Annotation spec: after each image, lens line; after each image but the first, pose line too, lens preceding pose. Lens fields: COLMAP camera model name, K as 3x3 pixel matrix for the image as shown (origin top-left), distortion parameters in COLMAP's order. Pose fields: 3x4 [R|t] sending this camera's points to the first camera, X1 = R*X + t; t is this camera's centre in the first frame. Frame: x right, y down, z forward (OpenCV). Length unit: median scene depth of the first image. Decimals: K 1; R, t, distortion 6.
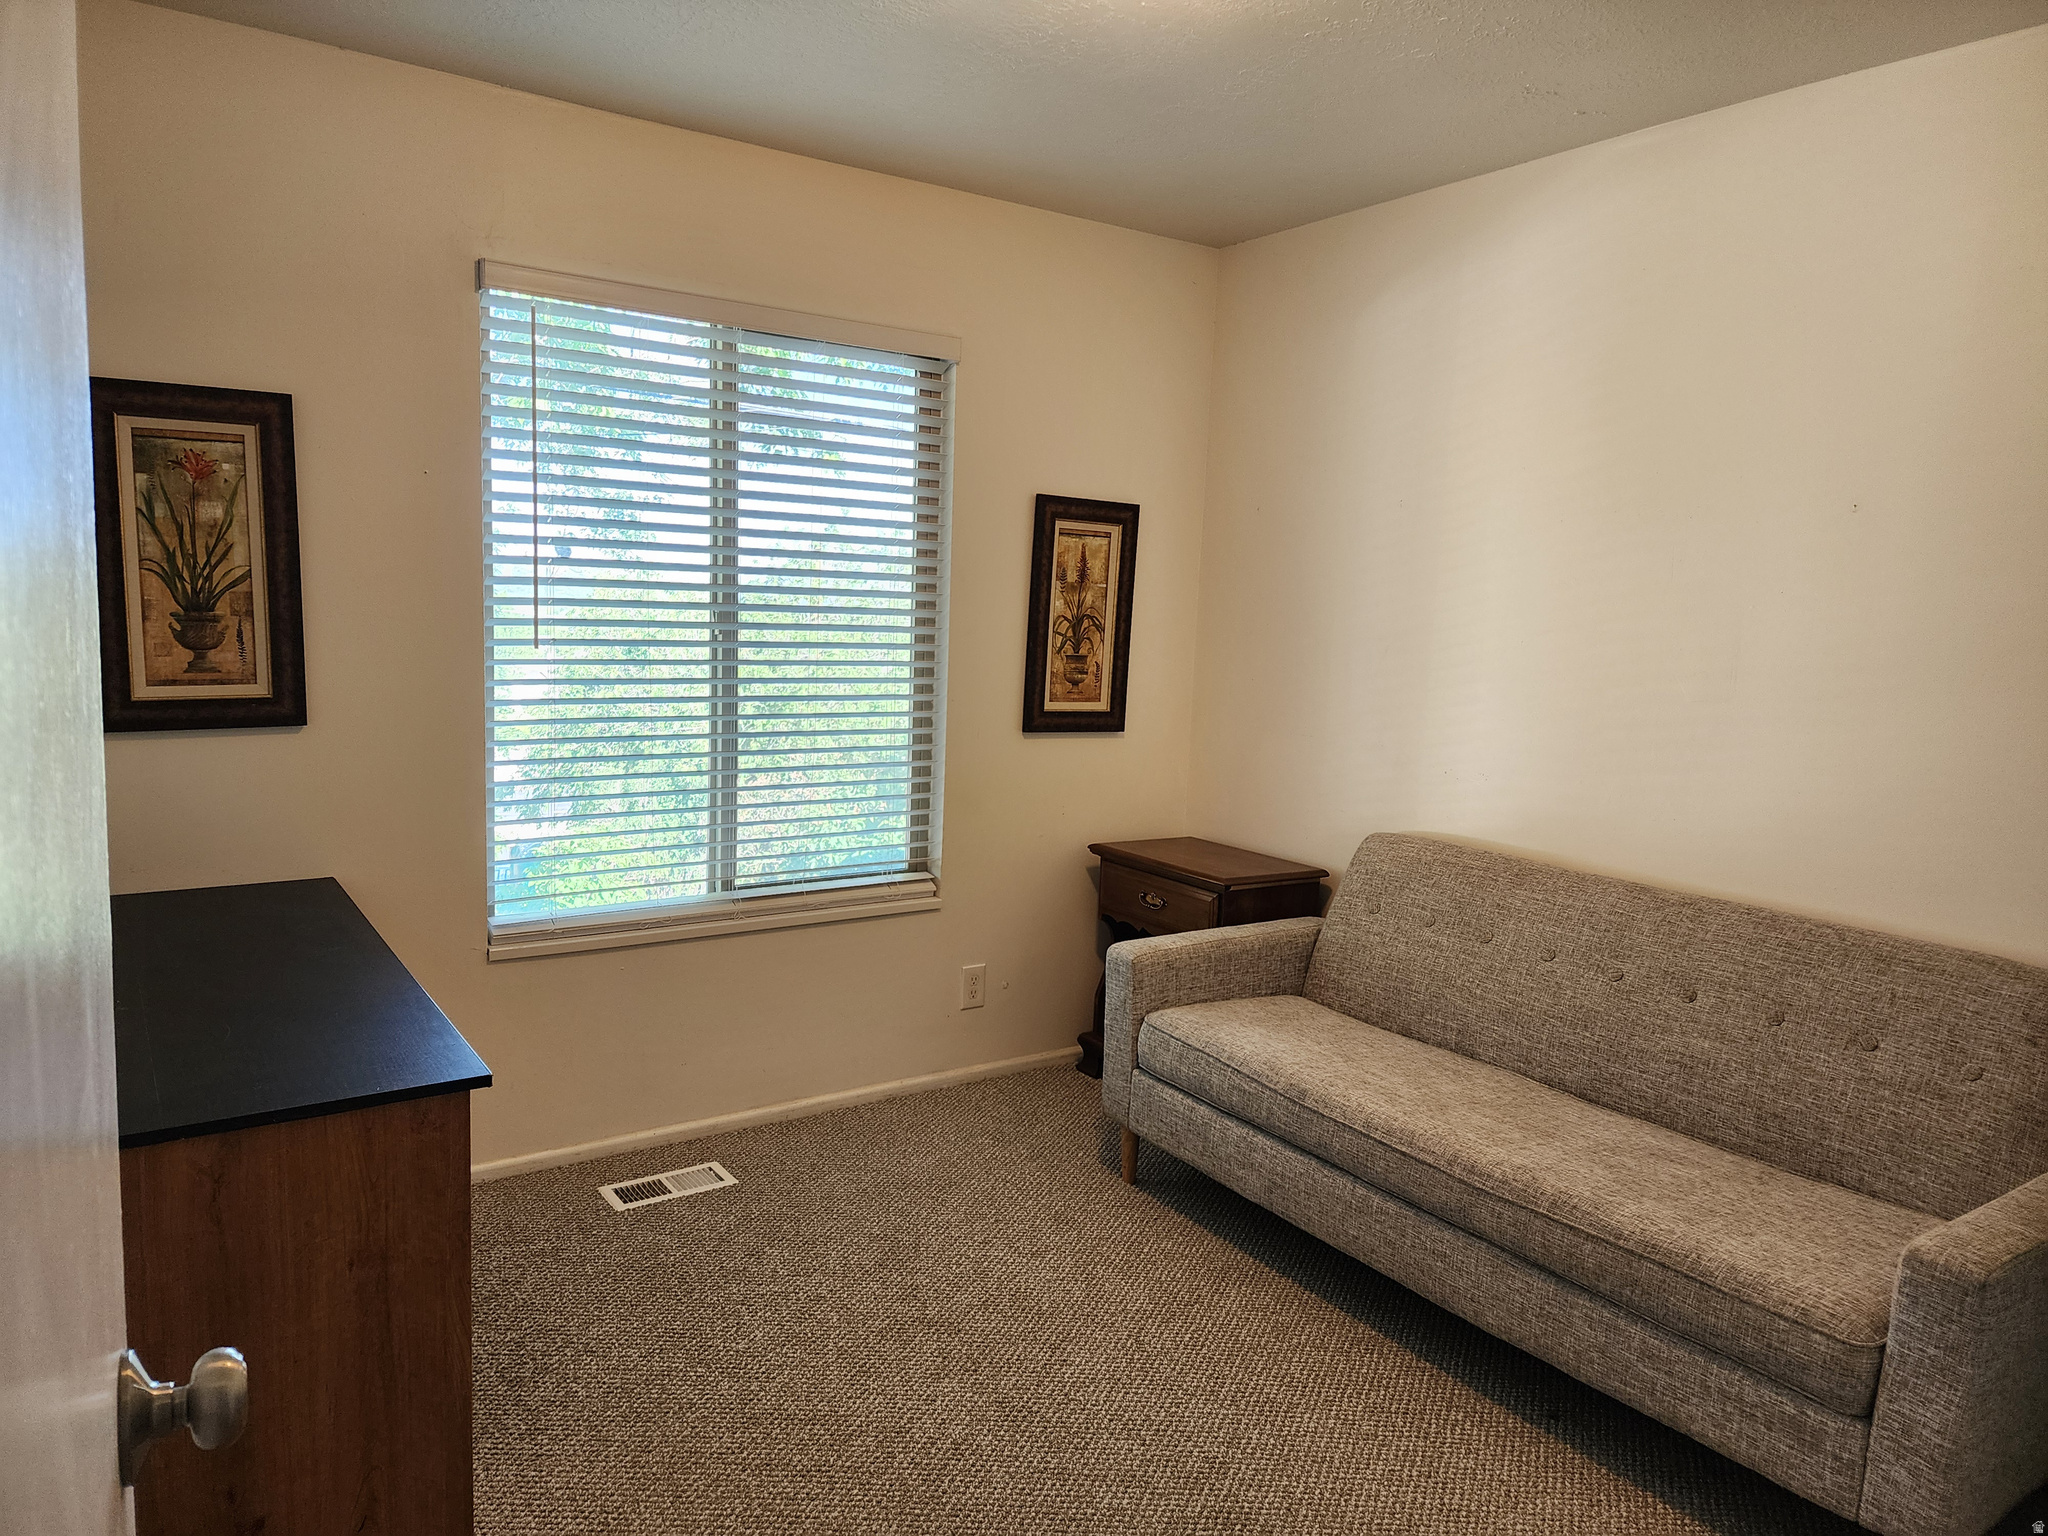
lens RADIAL K [[1373.2, 0, 1023.4], [0, 1373.2, 759.3], [0, 0, 1]] dist [0.069786, -0.064824]
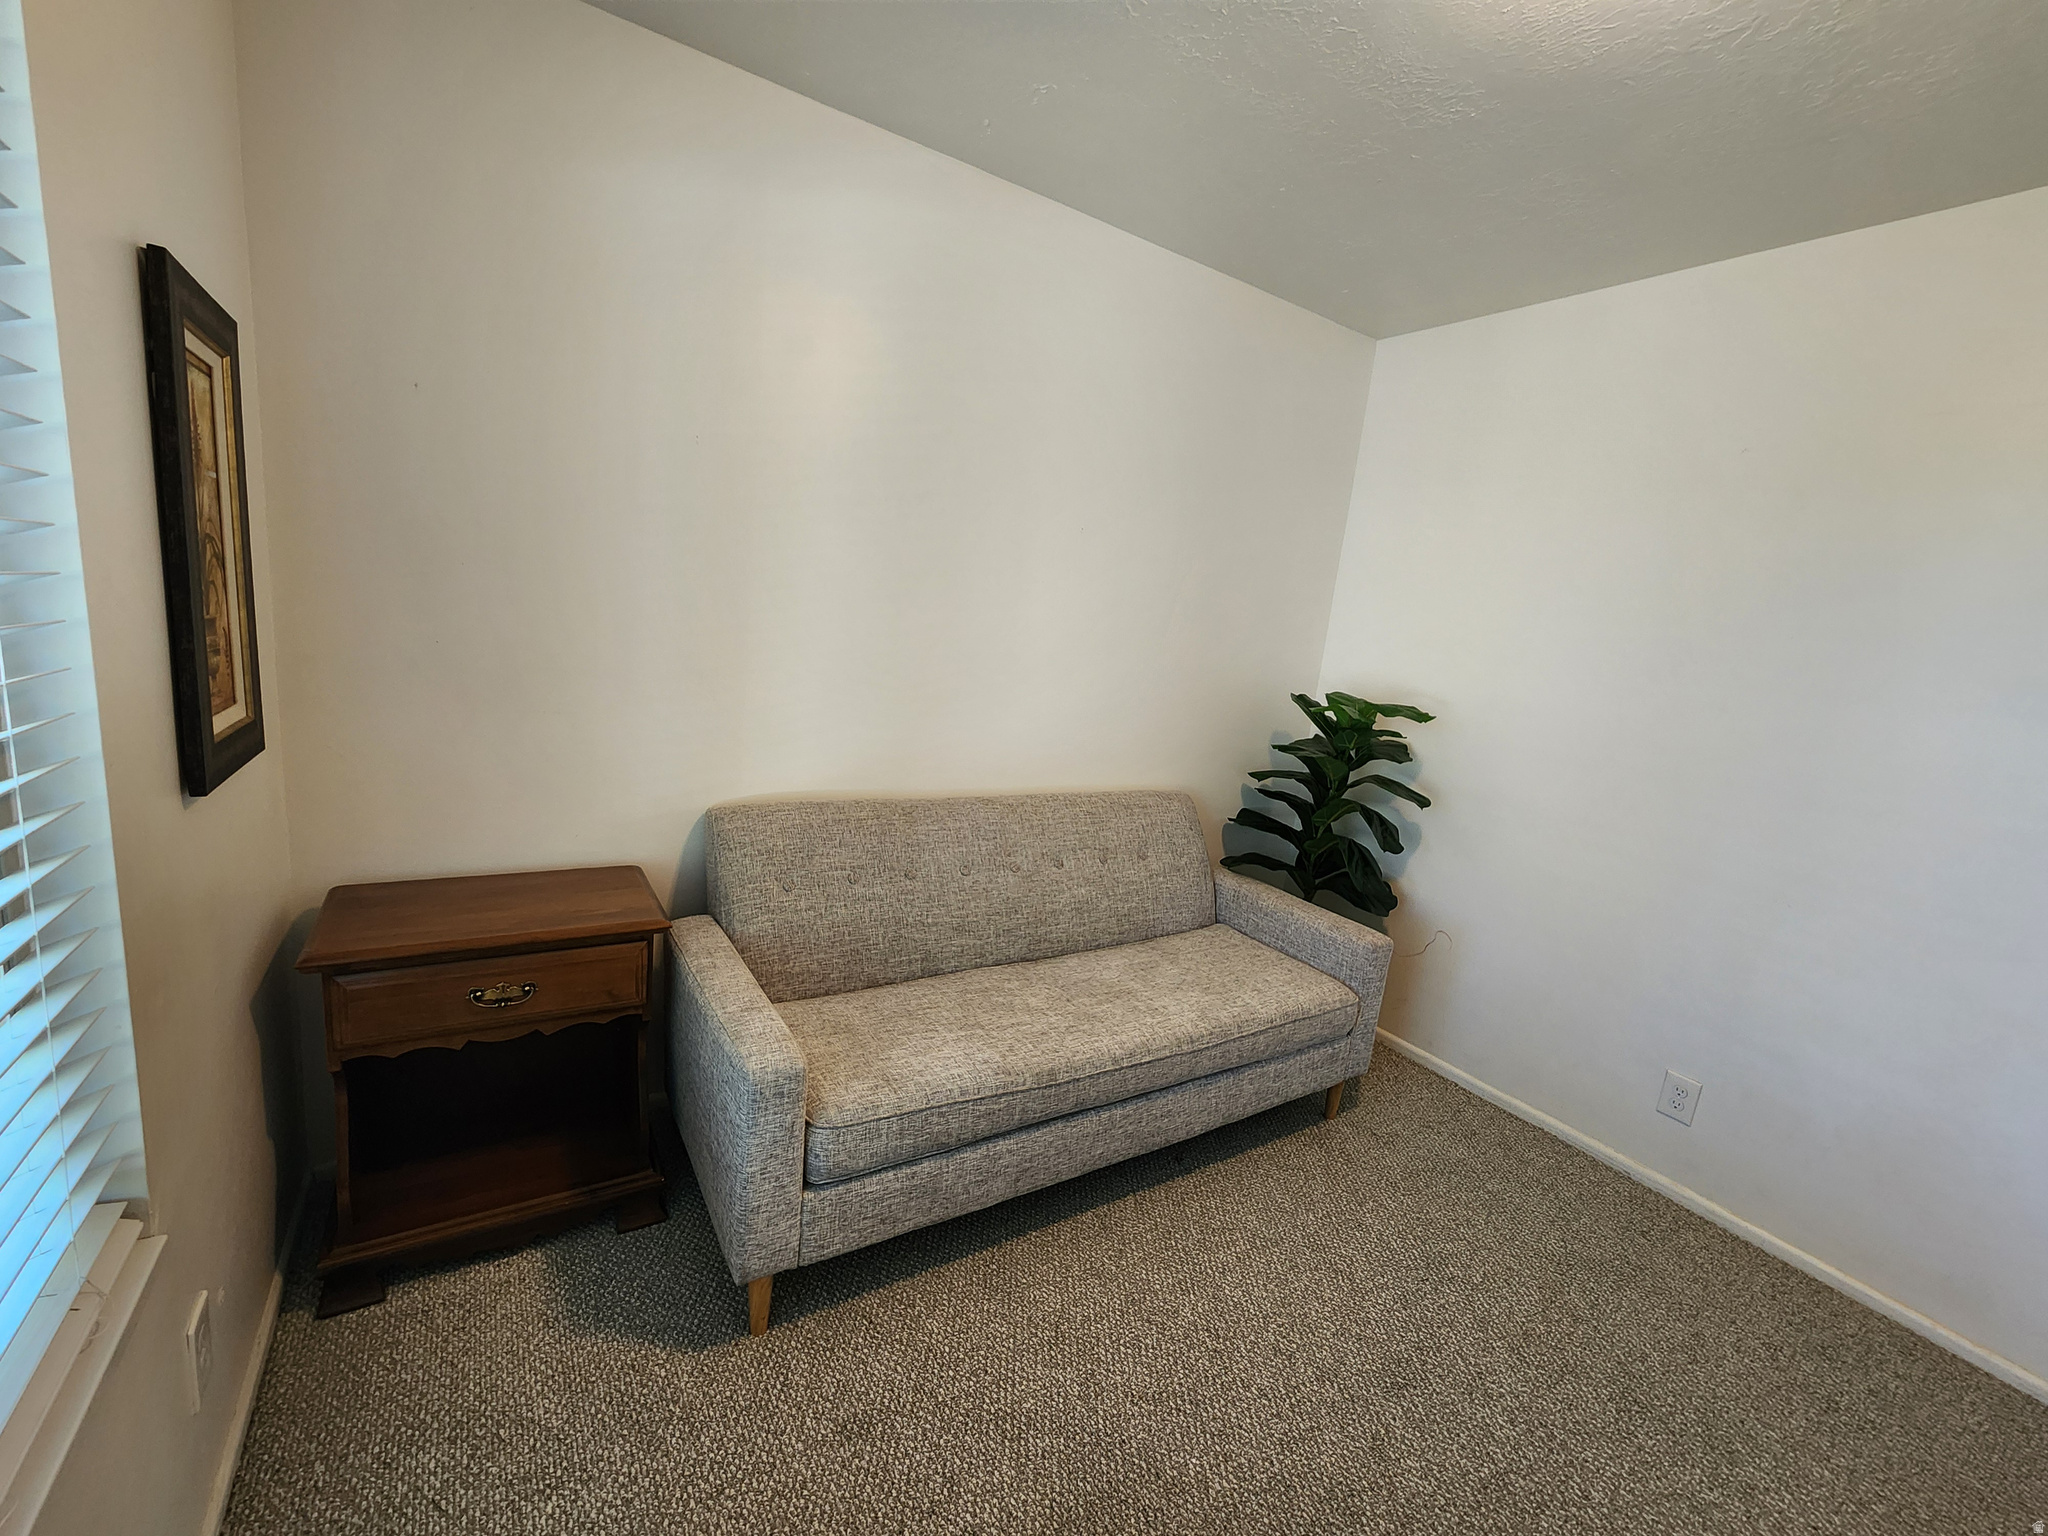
lens RADIAL K [[846.7, 0, 1022.4], [0, 846.7, 772.0], [0, 0, 1]] dist [0.001559, 0.000155]
pose [[0.049506, -0.224304, 0.973261, -0.182438], [0.018440, 0.974495, 0.223651, -0.061328], [-0.998604, 0.006875, 0.052379, 0.484697]]
